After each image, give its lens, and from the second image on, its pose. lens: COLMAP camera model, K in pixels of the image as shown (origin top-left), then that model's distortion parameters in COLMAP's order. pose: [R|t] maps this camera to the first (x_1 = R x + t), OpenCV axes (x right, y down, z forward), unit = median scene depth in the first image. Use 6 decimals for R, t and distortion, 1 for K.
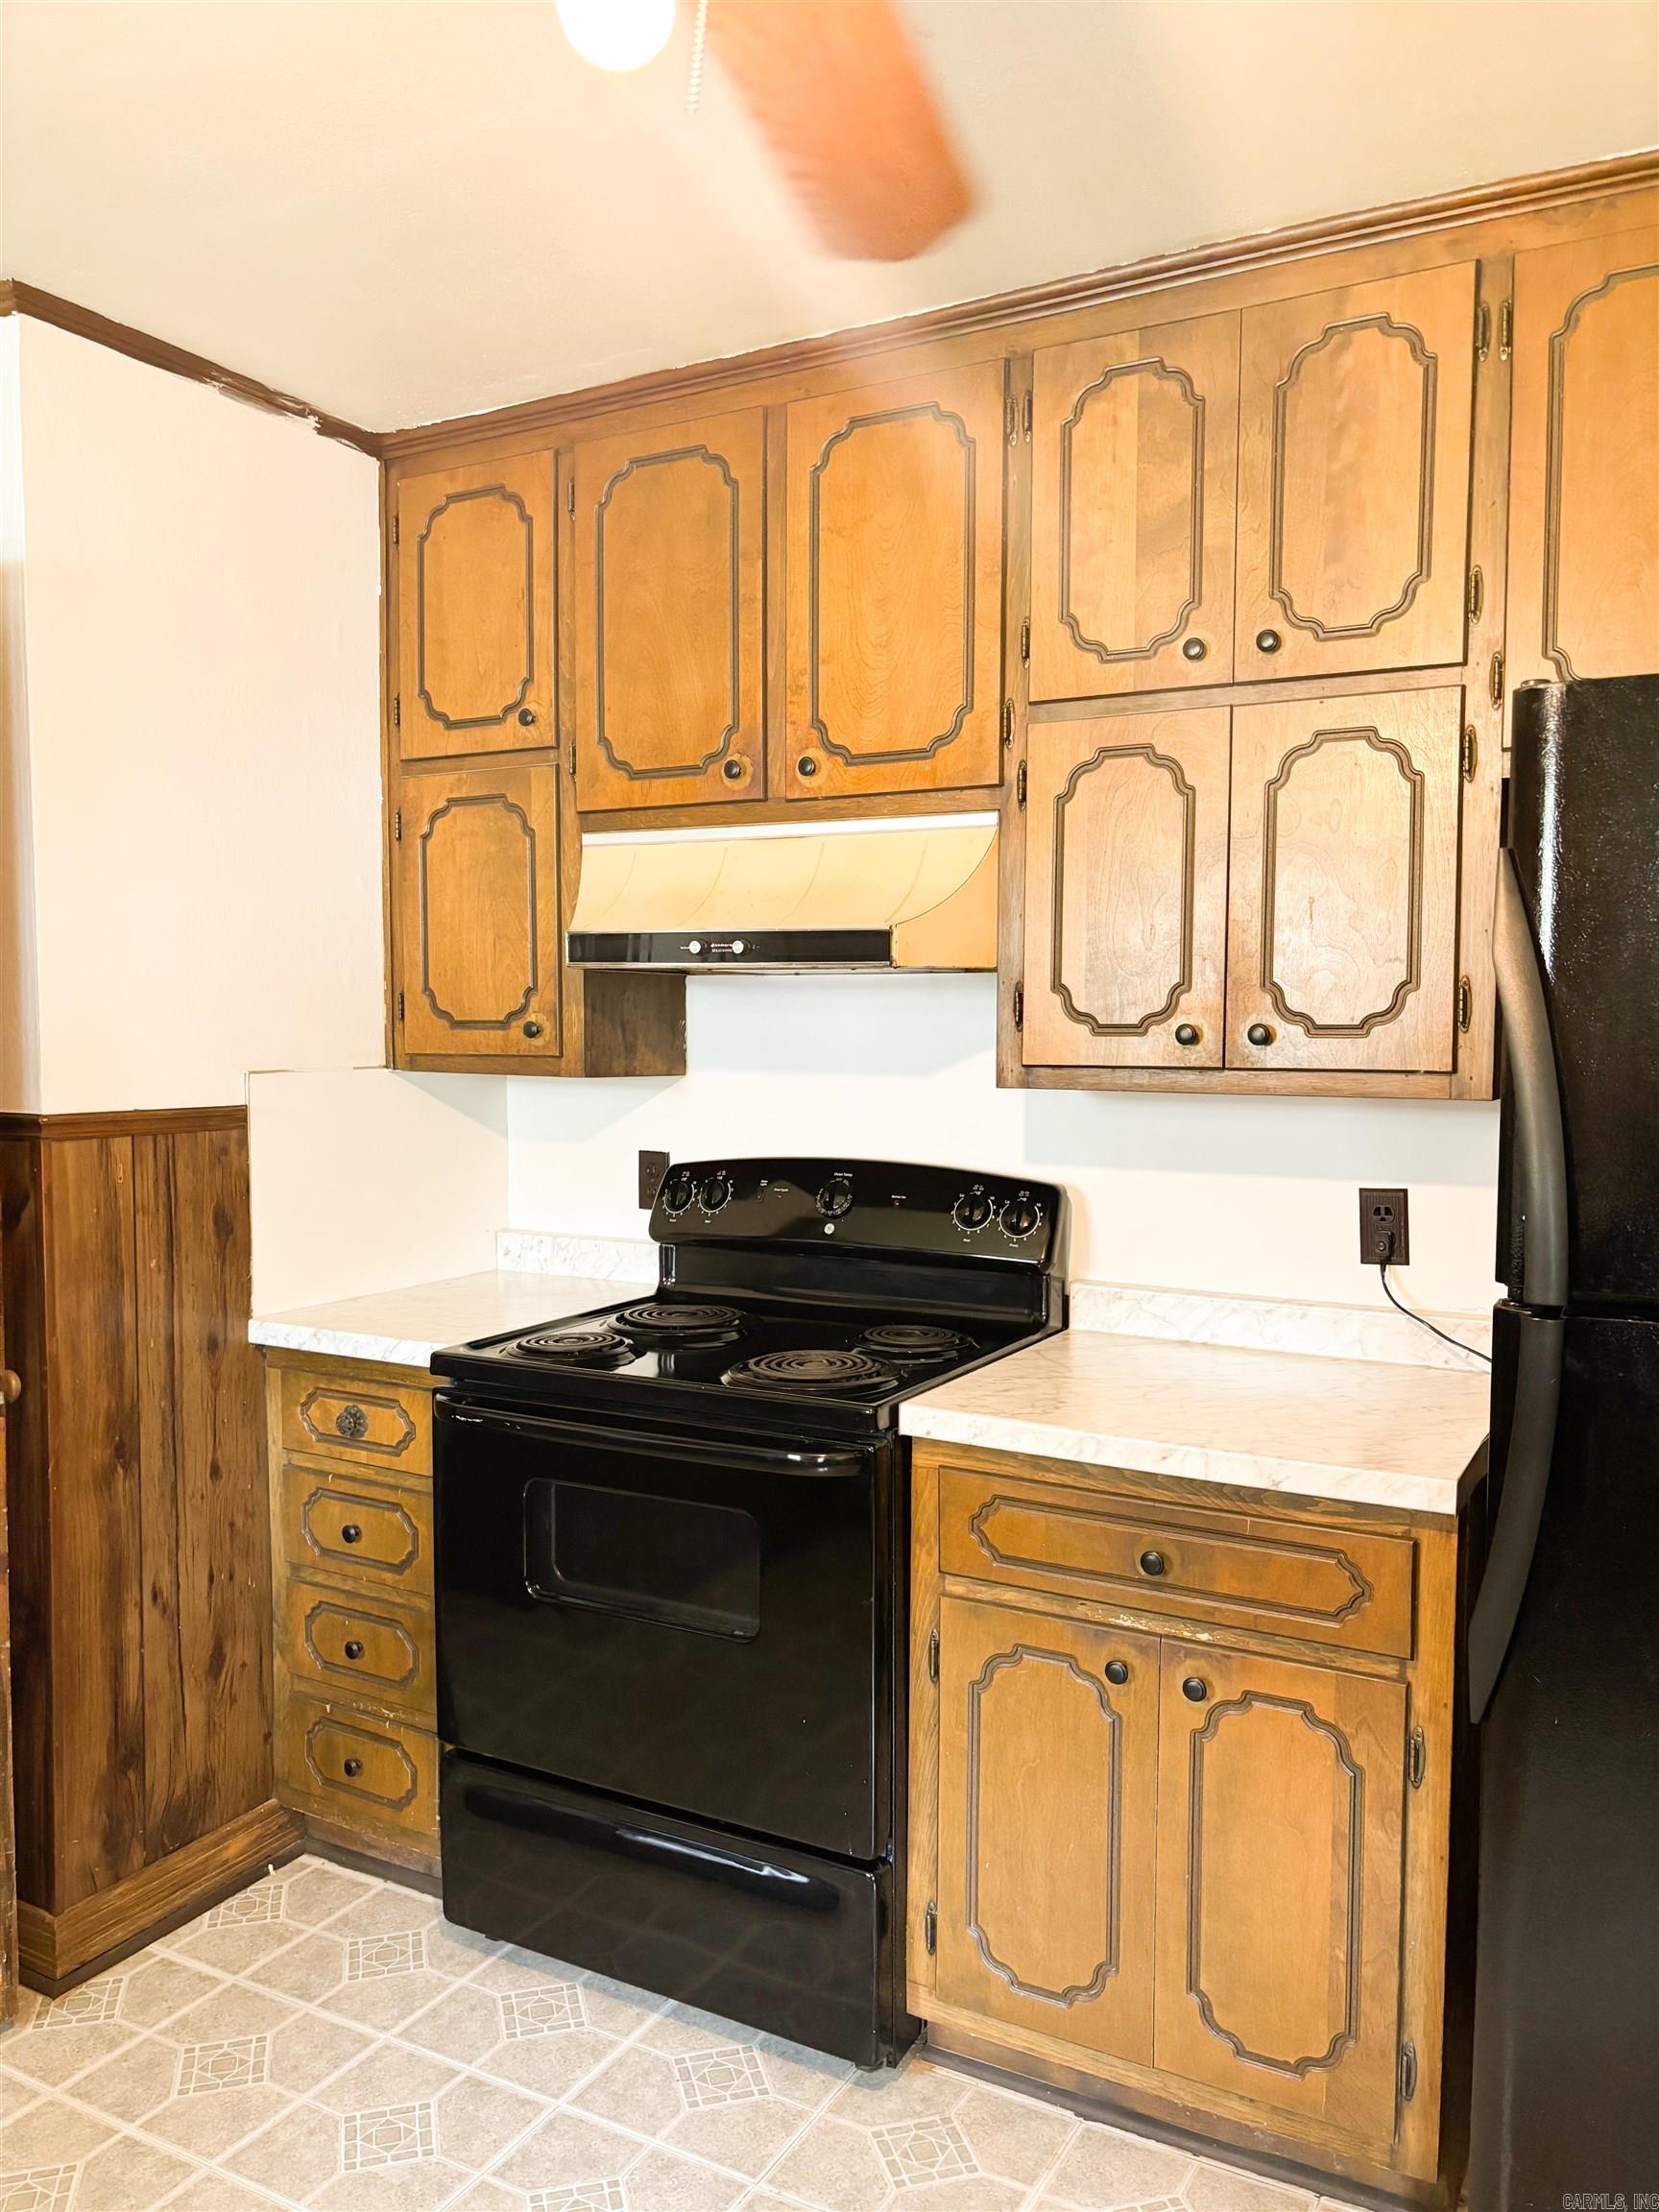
lens RADIAL K [[1673.0, 0, 861.7], [0, 1673.0, 1112.2], [0, 0, 1]] dist [0.041057, -0.068616]
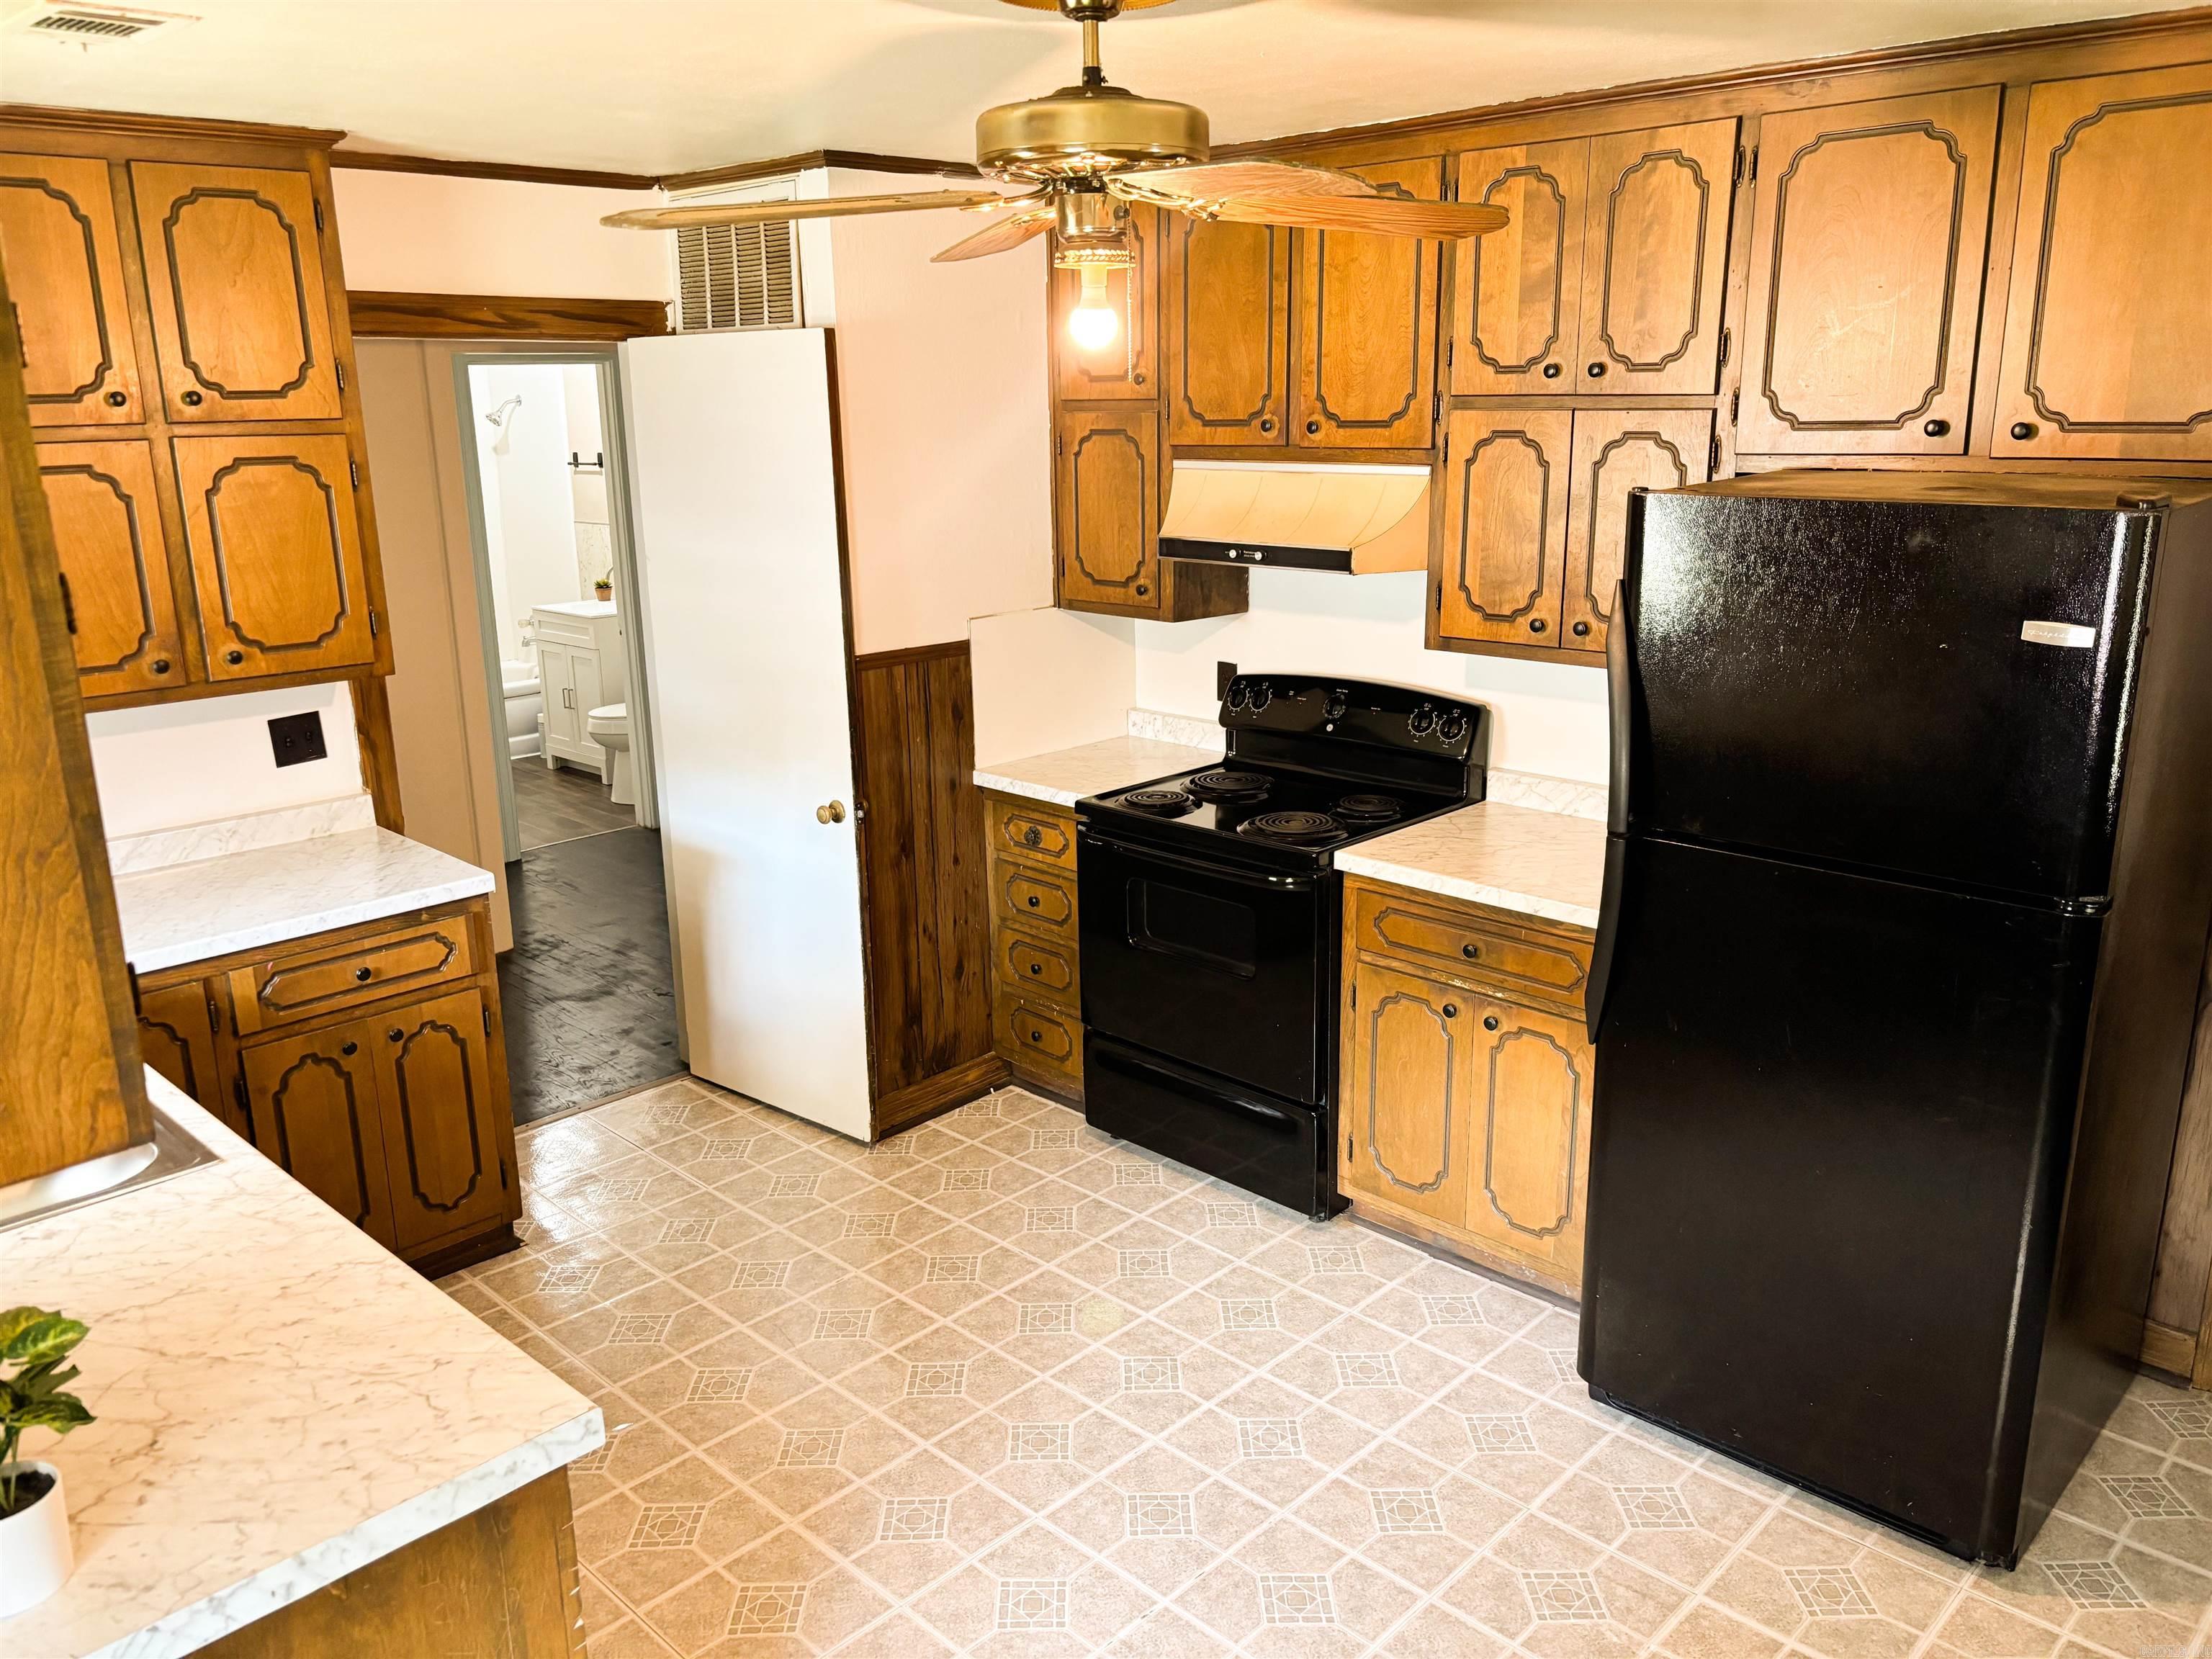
lens RADIAL K [[1673.0, 0, 1106.0], [0, 1673.0, 829.5], [0, 0, 1]] dist [0.041057, -0.068616]
pose [[0.962327, 0.050799, -0.267108, 0.217097], [0.004361, 0.979382, 0.201972, -0.163396], [0.271860, -0.195528, 0.942264, -0.560141]]
